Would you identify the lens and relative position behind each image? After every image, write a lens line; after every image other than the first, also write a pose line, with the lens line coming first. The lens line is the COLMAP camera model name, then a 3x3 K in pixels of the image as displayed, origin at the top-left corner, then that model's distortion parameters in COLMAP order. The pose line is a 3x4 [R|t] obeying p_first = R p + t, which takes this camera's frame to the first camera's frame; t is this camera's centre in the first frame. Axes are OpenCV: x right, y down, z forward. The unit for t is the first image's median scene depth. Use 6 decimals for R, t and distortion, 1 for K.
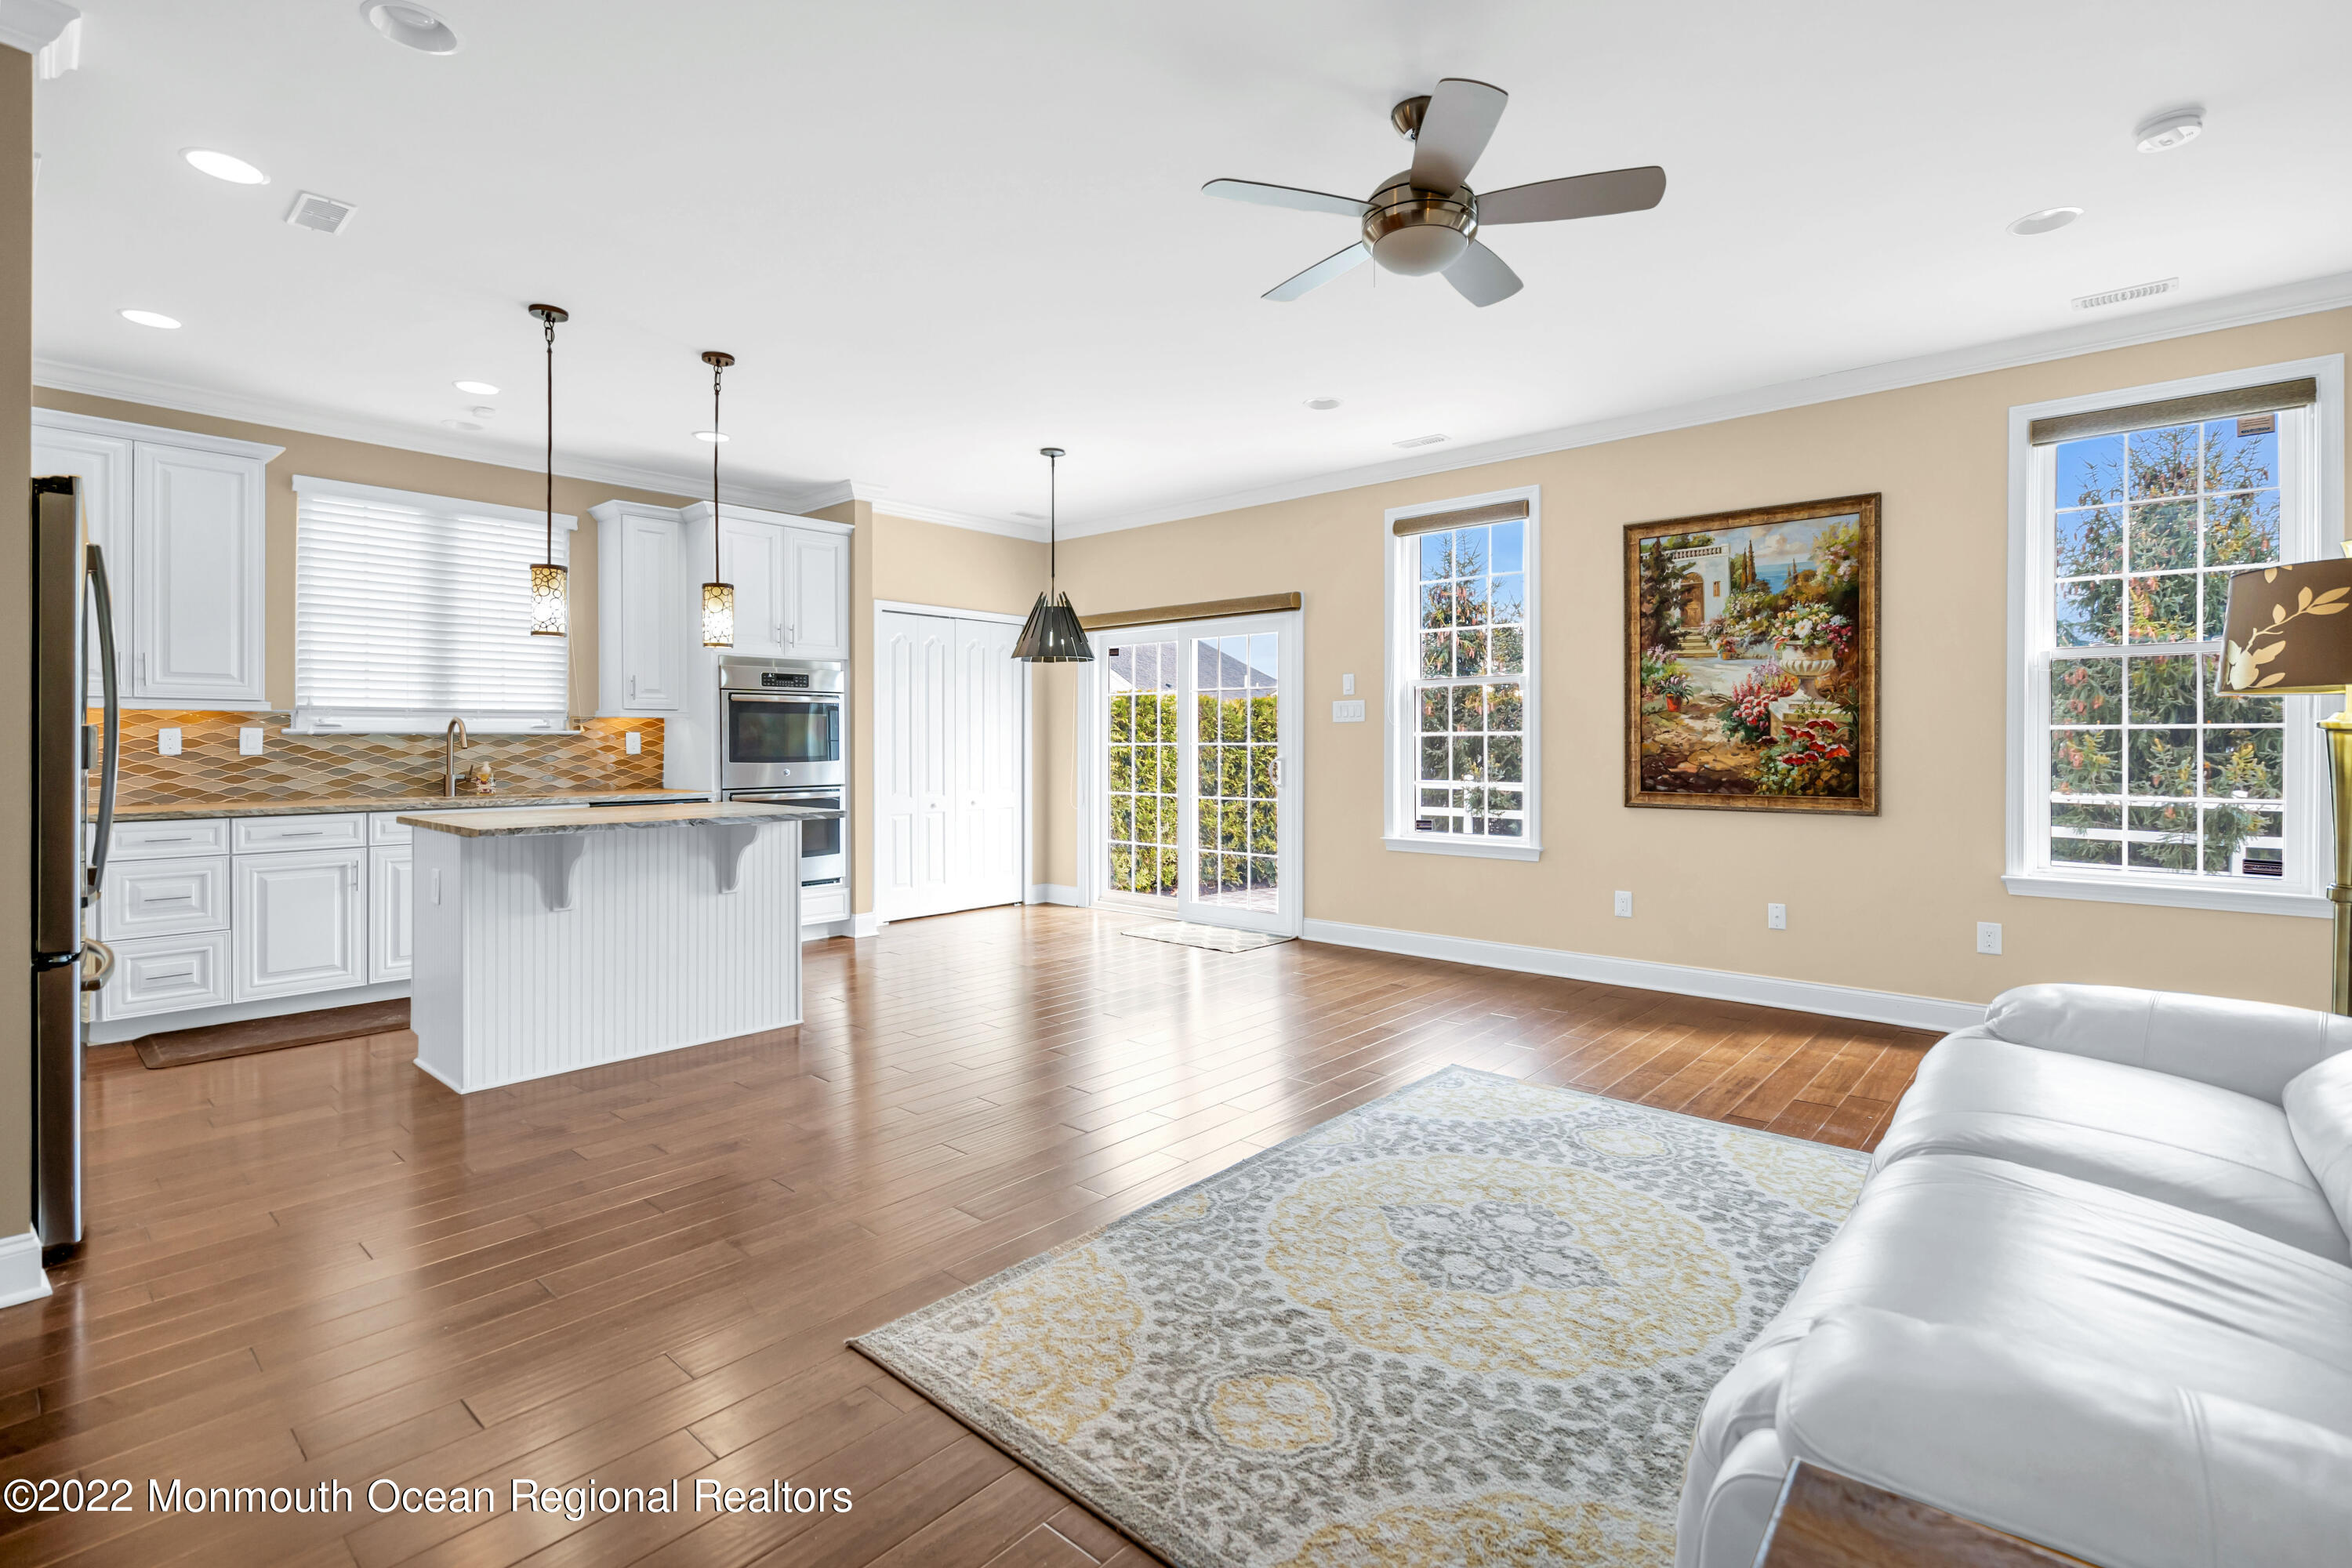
lens RADIAL K [[1101.4, 0, 1190.5], [0, 1101.4, 742.9], [0, 0, 1]] dist [0.003905, -0.000672]
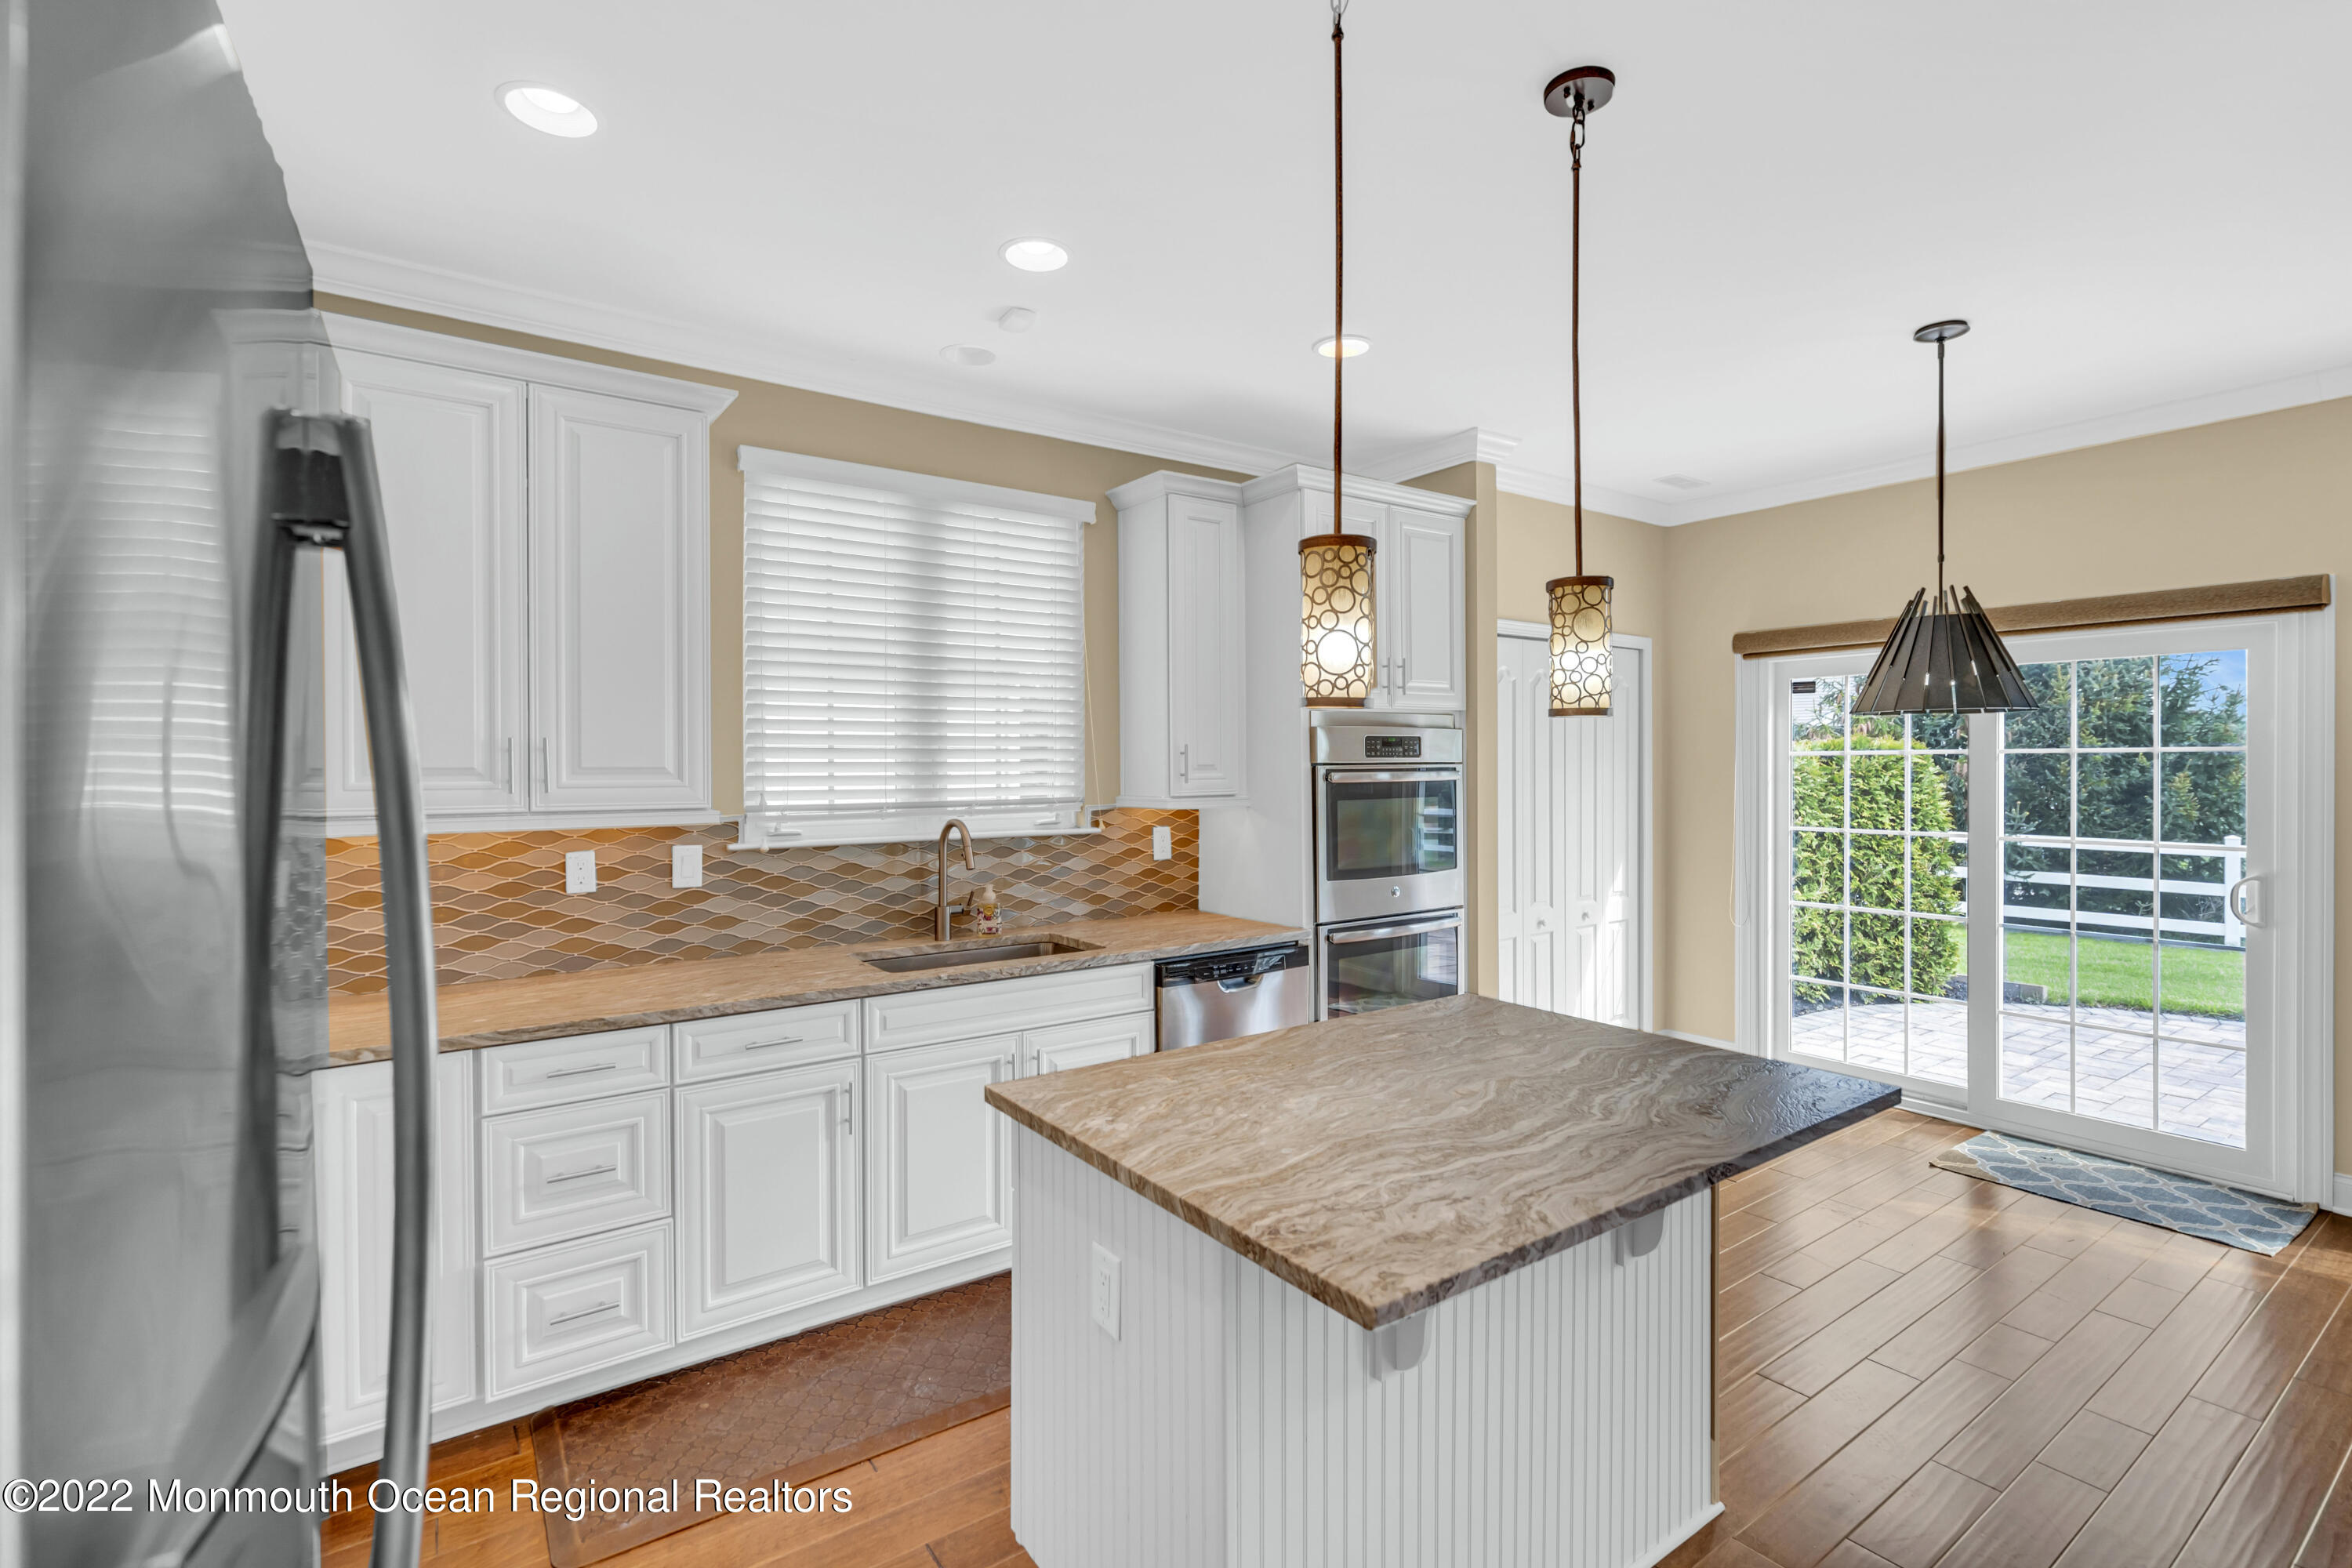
lens RADIAL K [[1081.4, 0, 1182.7], [0, 1081.4, 773.9], [0, 0, 1]] dist [-0.003519, 0.000685]
pose [[0.972998, -0.001869, -0.230805, -0.438084], [0.003776, 0.999962, 0.007823, -0.059786], [0.230781, -0.008483, 0.972969, 0.469943]]
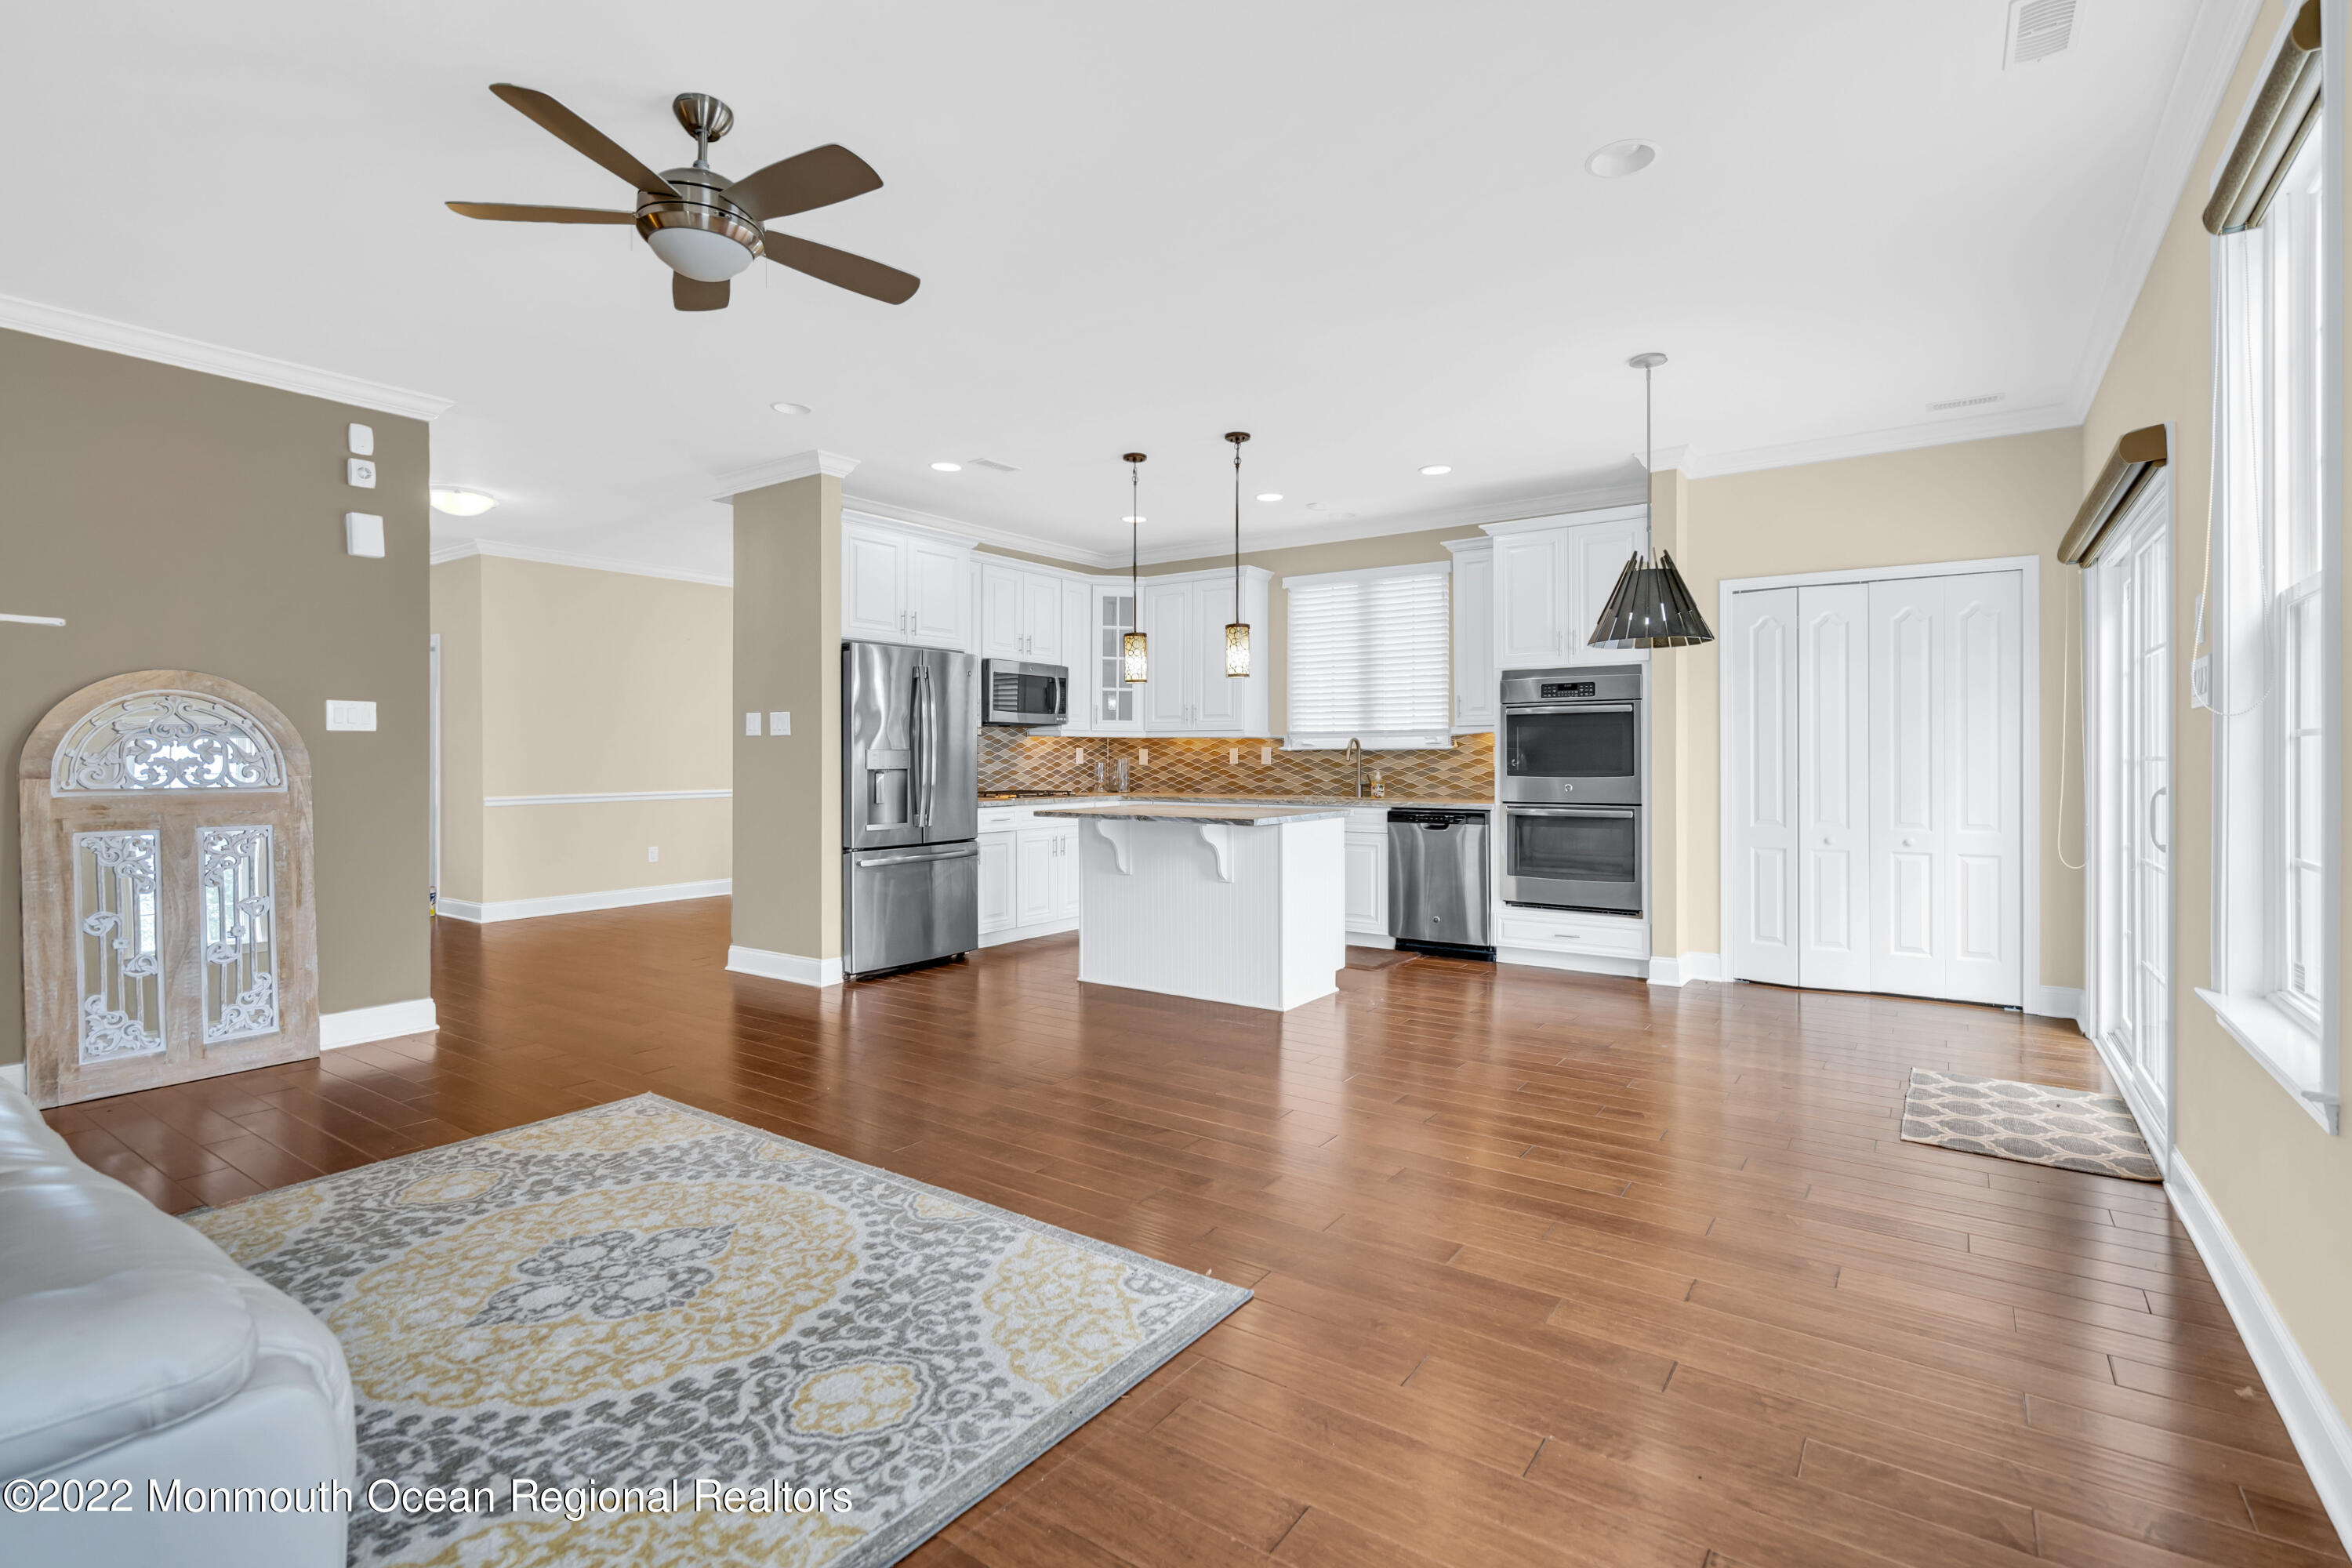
lens RADIAL K [[1081.4, 0, 1177.7], [0, 1081.4, 763.2], [0, 0, 1]] dist [-0.003519, 0.000685]
pose [[0.105411, 0.005329, -0.994414, 0.664957], [-0.000001, 0.999986, 0.005358, 0.000917], [0.994429, -0.000564, 0.105410, 0.731440]]
